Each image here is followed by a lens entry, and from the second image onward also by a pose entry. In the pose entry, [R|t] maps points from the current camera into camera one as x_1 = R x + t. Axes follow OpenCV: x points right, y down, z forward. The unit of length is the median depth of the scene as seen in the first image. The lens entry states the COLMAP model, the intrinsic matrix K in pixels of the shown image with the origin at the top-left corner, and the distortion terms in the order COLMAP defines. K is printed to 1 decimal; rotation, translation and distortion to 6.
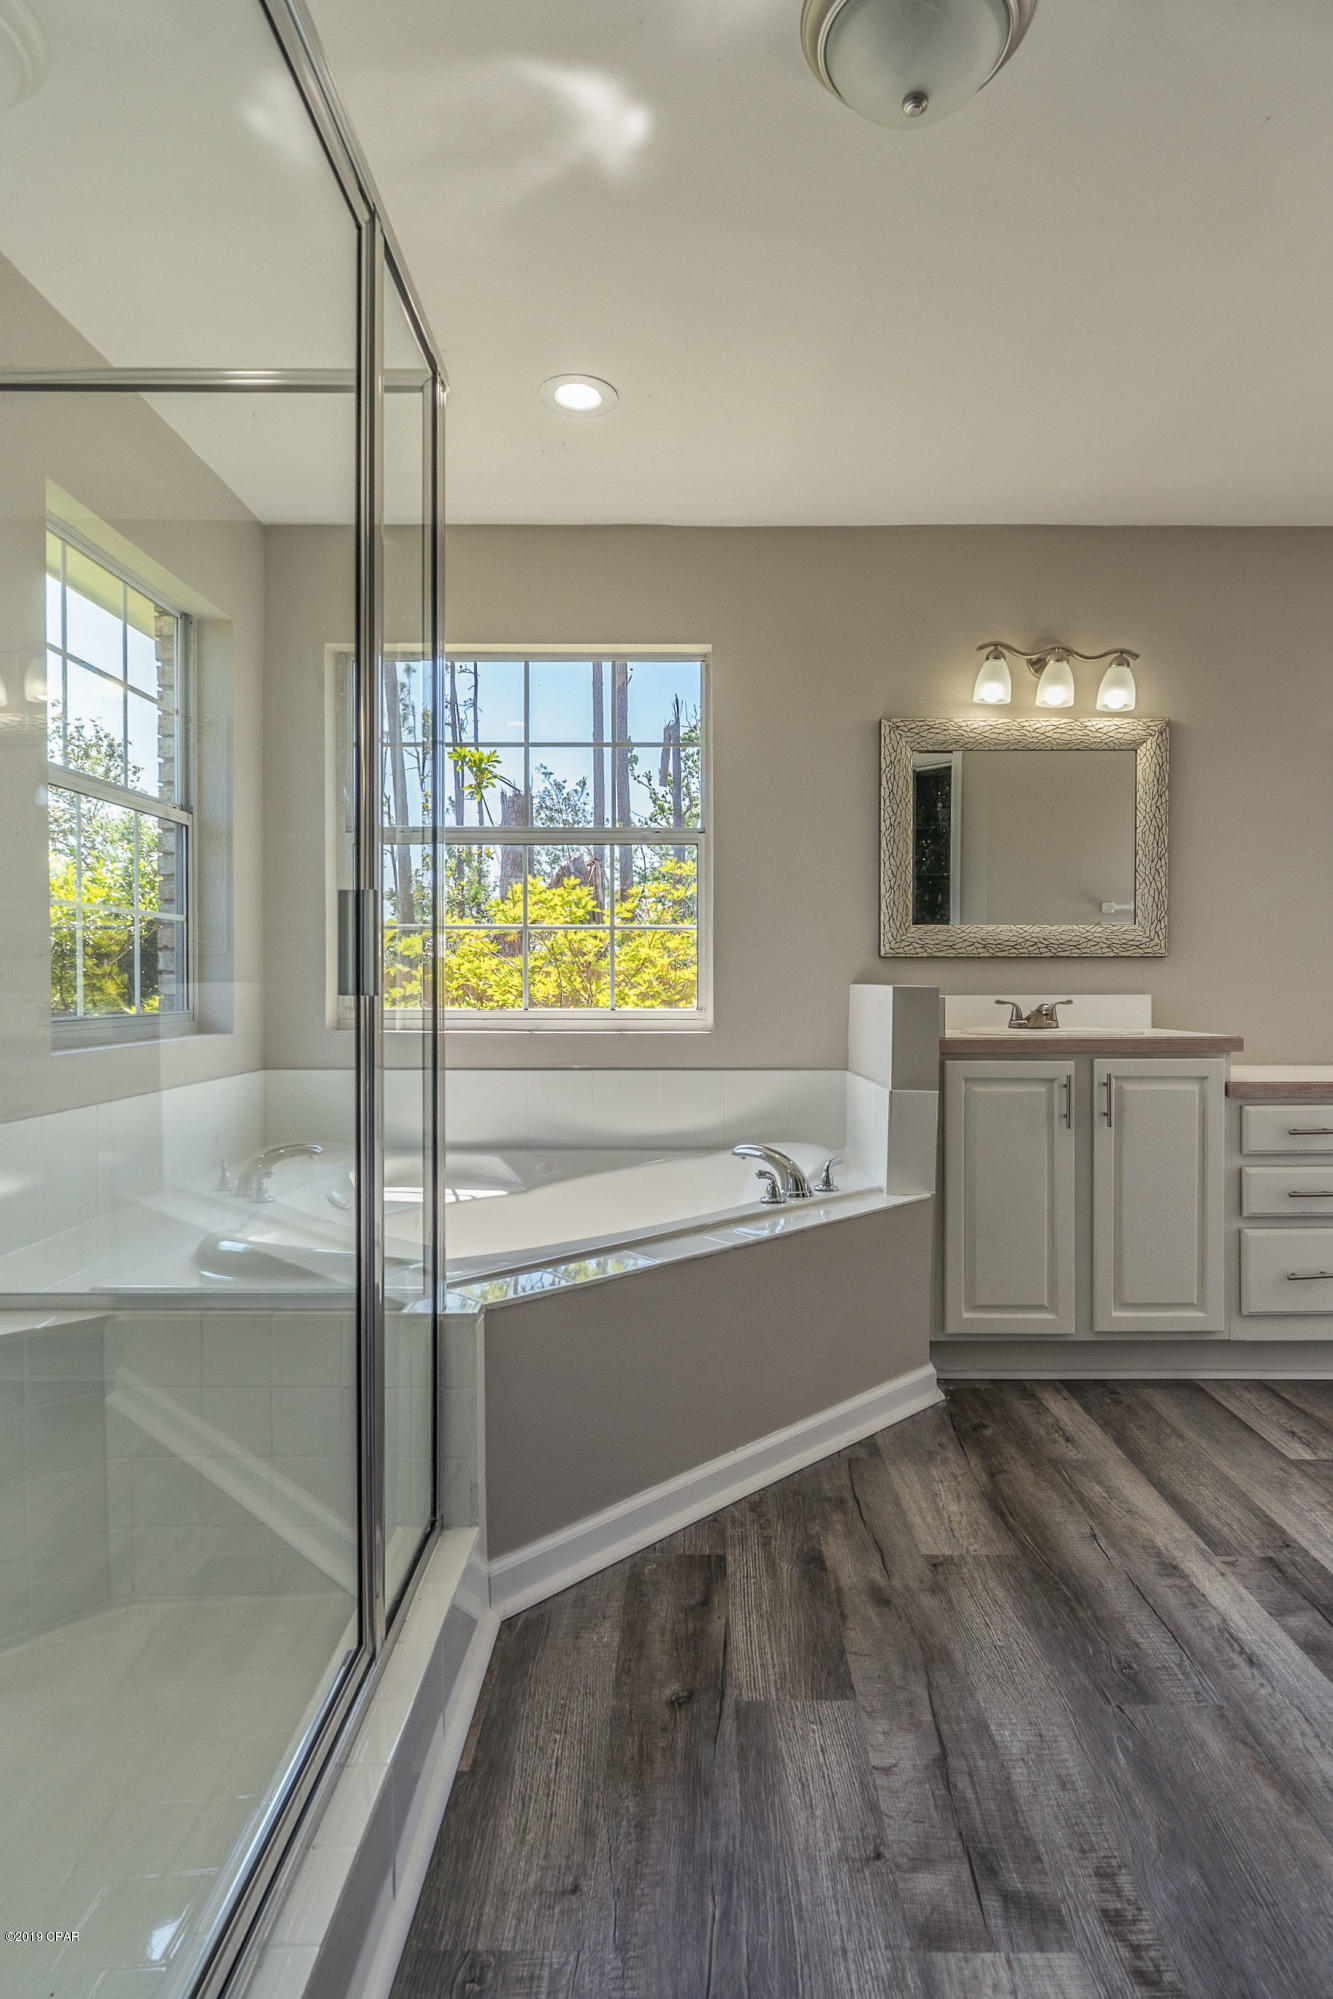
lens RADIAL K [[1054.1, 0, 666.5], [0, 1054.1, 999.5], [0, 0, 1]] dist [-0.000493, -0.001223]
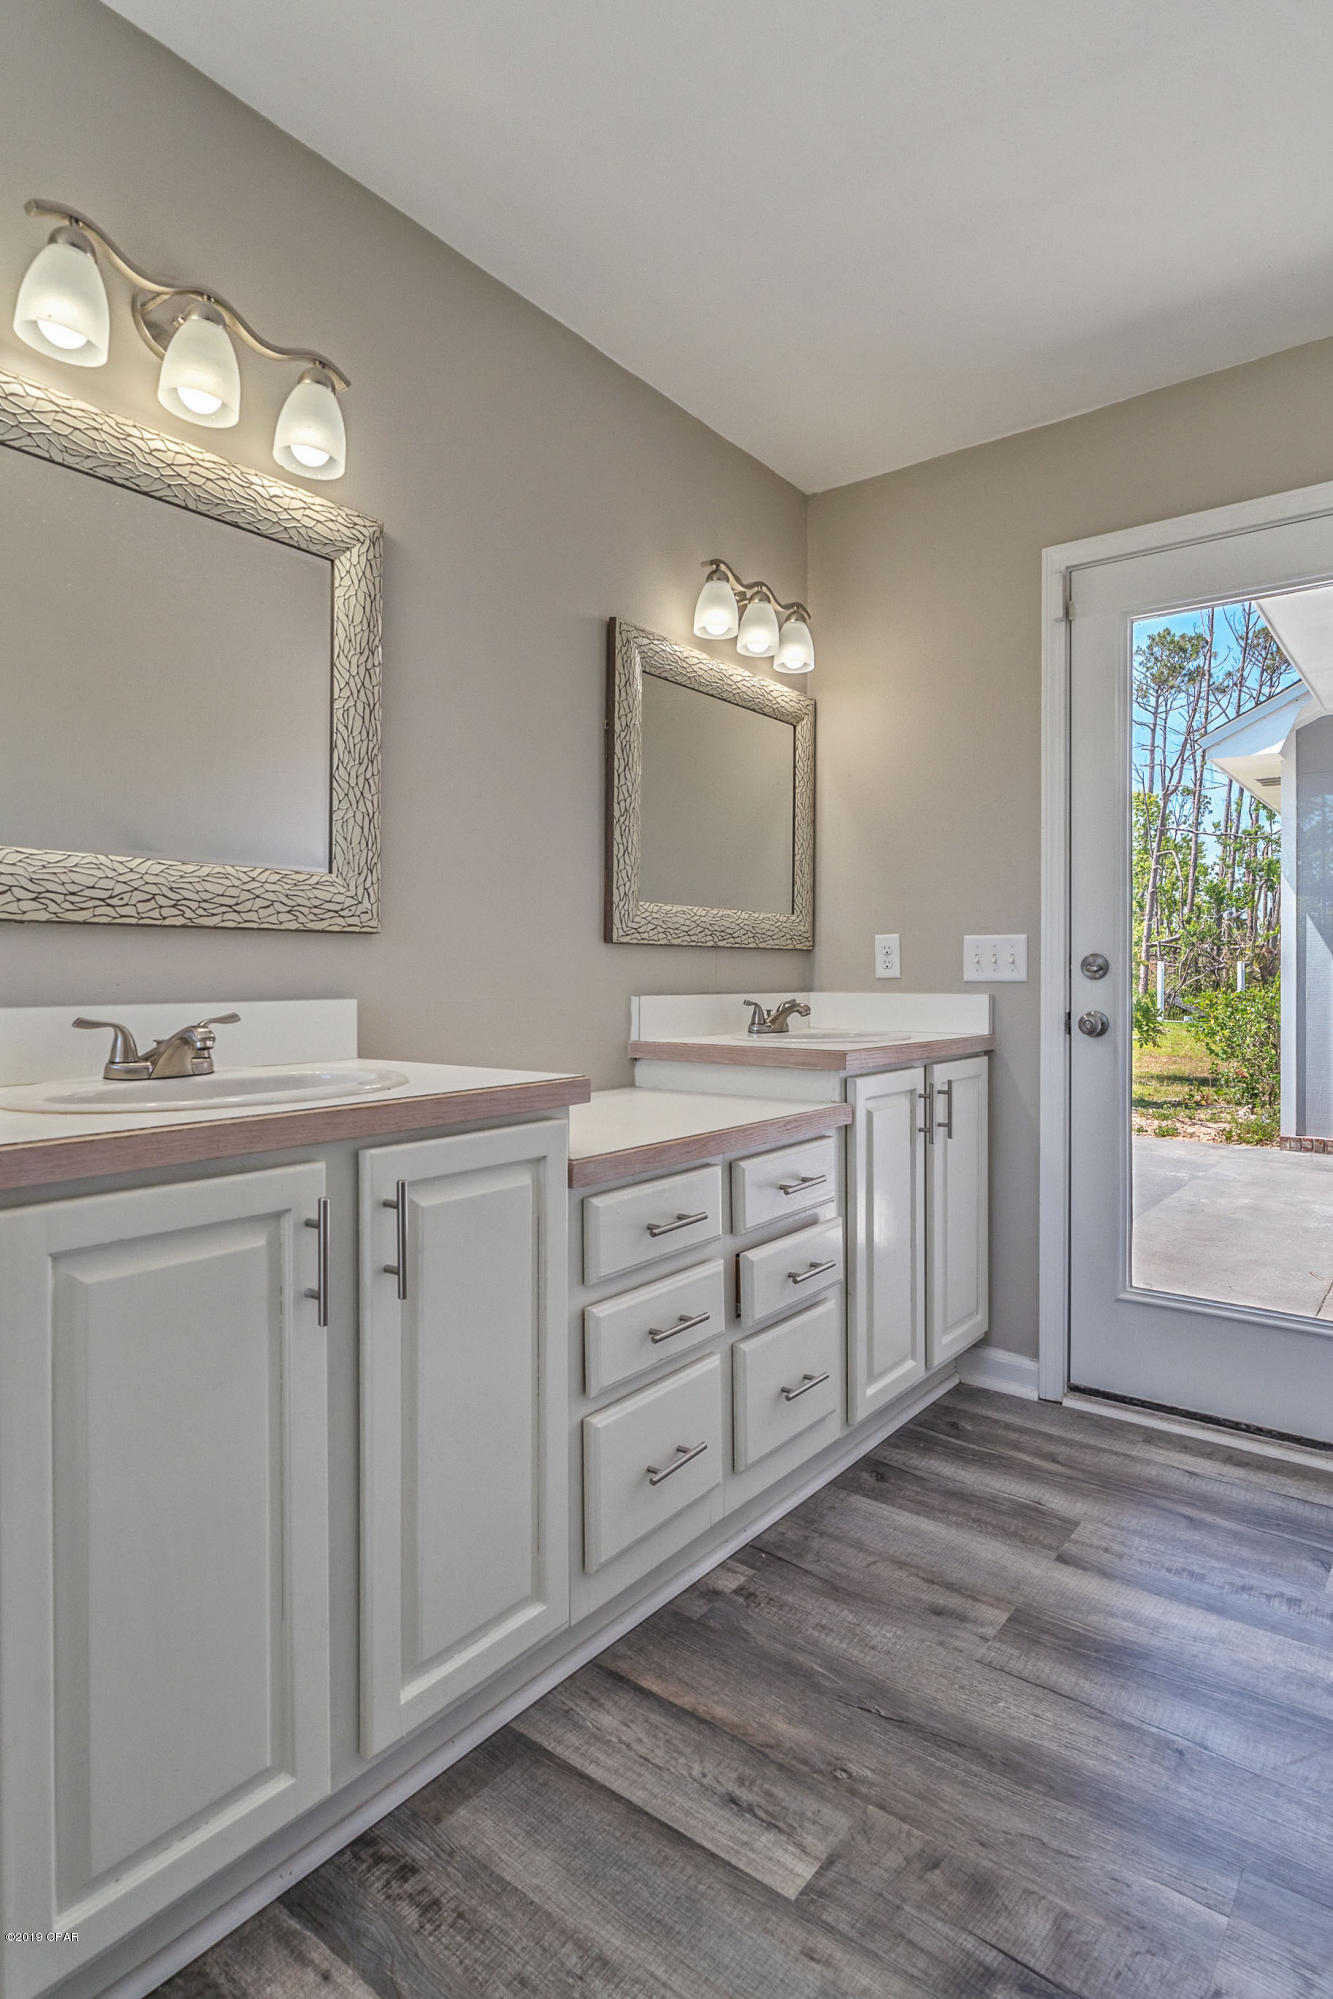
lens RADIAL K [[1067.2, 0, 694.6], [0, 1067.2, 967.0], [0, 0, 1]] dist [0.007165, -0.007590]
pose [[0.578585, 0.004032, 0.815612, 0.115139], [0.013479, 0.999804, -0.014505, -0.013094], [-0.815511, 0.019386, 0.578417, 0.620310]]
